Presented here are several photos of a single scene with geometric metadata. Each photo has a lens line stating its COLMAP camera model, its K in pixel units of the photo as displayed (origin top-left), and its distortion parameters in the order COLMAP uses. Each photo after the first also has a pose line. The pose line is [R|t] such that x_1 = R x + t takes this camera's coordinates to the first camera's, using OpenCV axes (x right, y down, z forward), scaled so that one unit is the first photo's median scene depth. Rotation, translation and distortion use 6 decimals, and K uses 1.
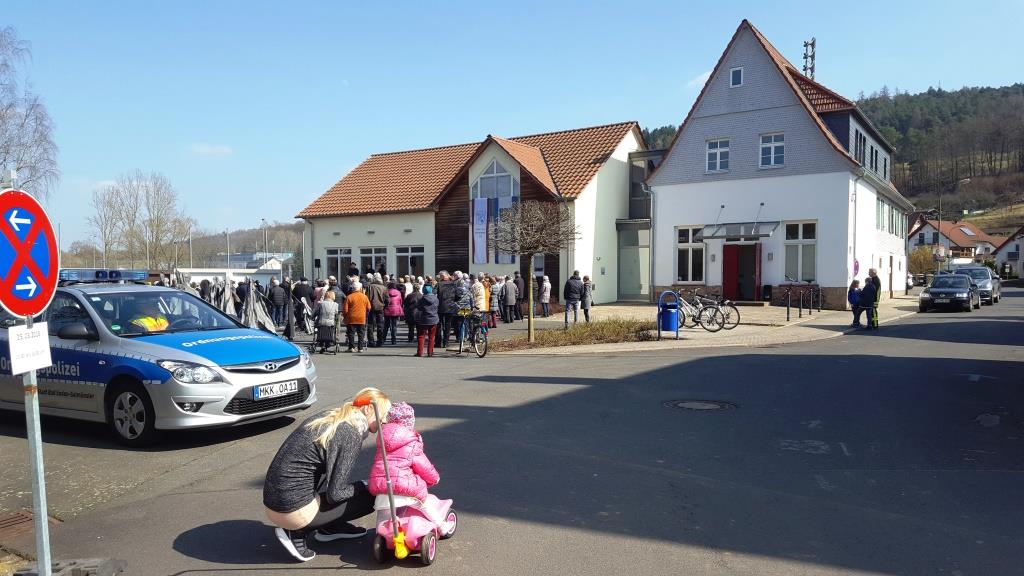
lens RADIAL K [[776.0, 0, 493.8], [0, 776.0, 298.7], [0, 0, 1]] dist [0.164892, -0.257180]
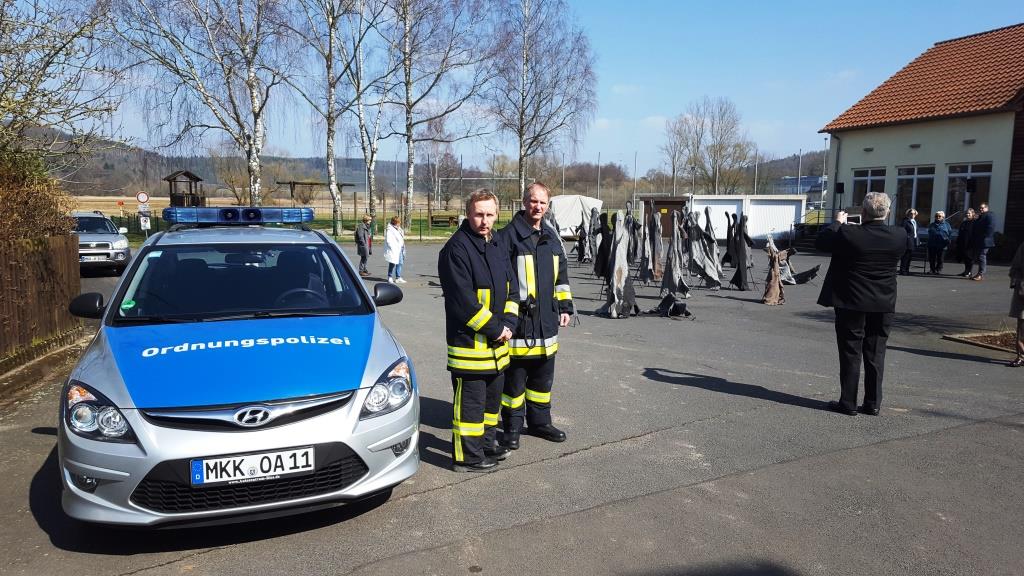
lens RADIAL K [[750.7, 0, 492.3], [0, 750.7, 312.2], [0, 0, 1]] dist [0.144092, -0.197814]
pose [[0.760163, 0.102637, -0.641575, 0.029343], [-0.026911, 0.991570, 0.126744, -0.009716], [0.649175, -0.079081, 0.756517, 0.170436]]
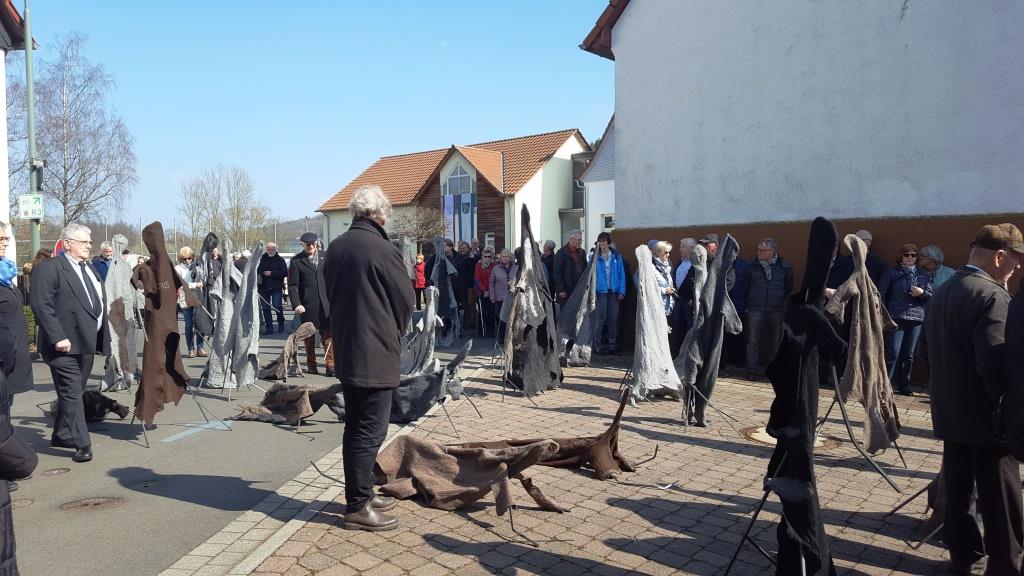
lens RADIAL K [[801.6, 0, 482.8], [0, 801.6, 287.3], [0, 0, 1]] dist [0.171973, -0.280097]
pose [[0.992025, -0.010096, -0.125635, 0.198716], [0.011434, 0.999885, 0.009931, 0.007601], [0.125521, -0.011289, 0.992027, -0.279311]]
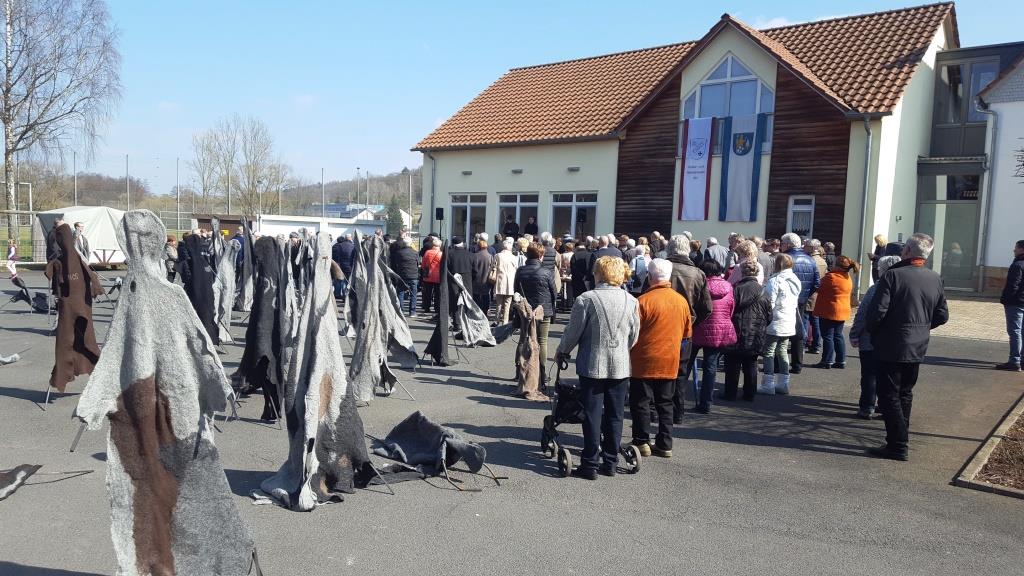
lens RADIAL K [[739.9, 0, 484.3], [0, 739.9, 301.0], [0, 0, 1]] dist [0.145515, -0.206894]
pose [[0.993196, 0.046173, -0.106906, -0.120439], [-0.039439, 0.997152, 0.064277, -0.011435], [0.109569, -0.059624, 0.992189, 0.355411]]
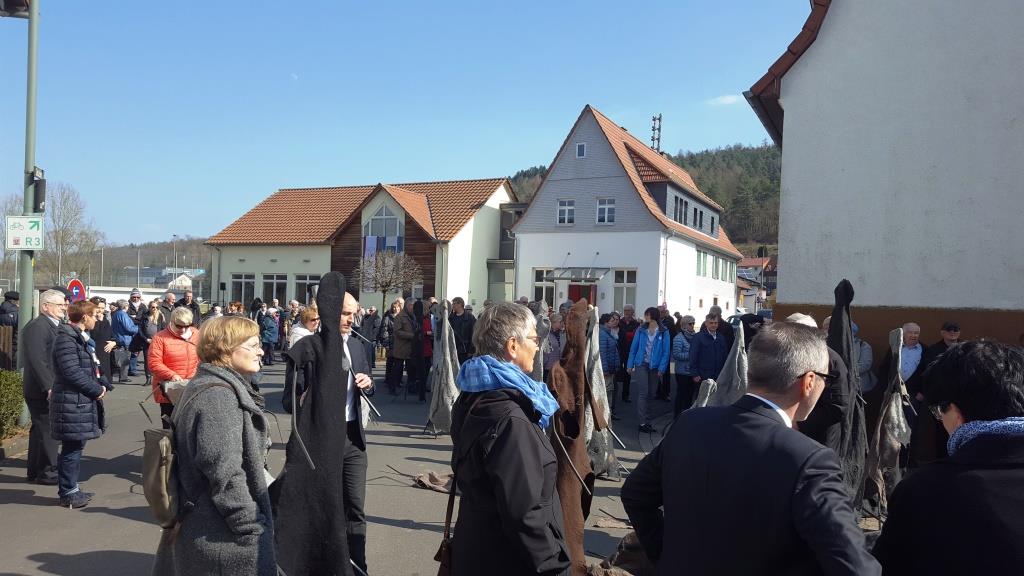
lens RADIAL K [[791.7, 0, 512.1], [0, 791.7, 308.5], [0, 0, 1]] dist [0.168830, -0.293746]
pose [[0.993090, 0.031686, 0.112998, 0.061449], [-0.029651, 0.999367, -0.019643, -0.003860], [-0.113549, 0.016157, 0.993401, -0.207067]]
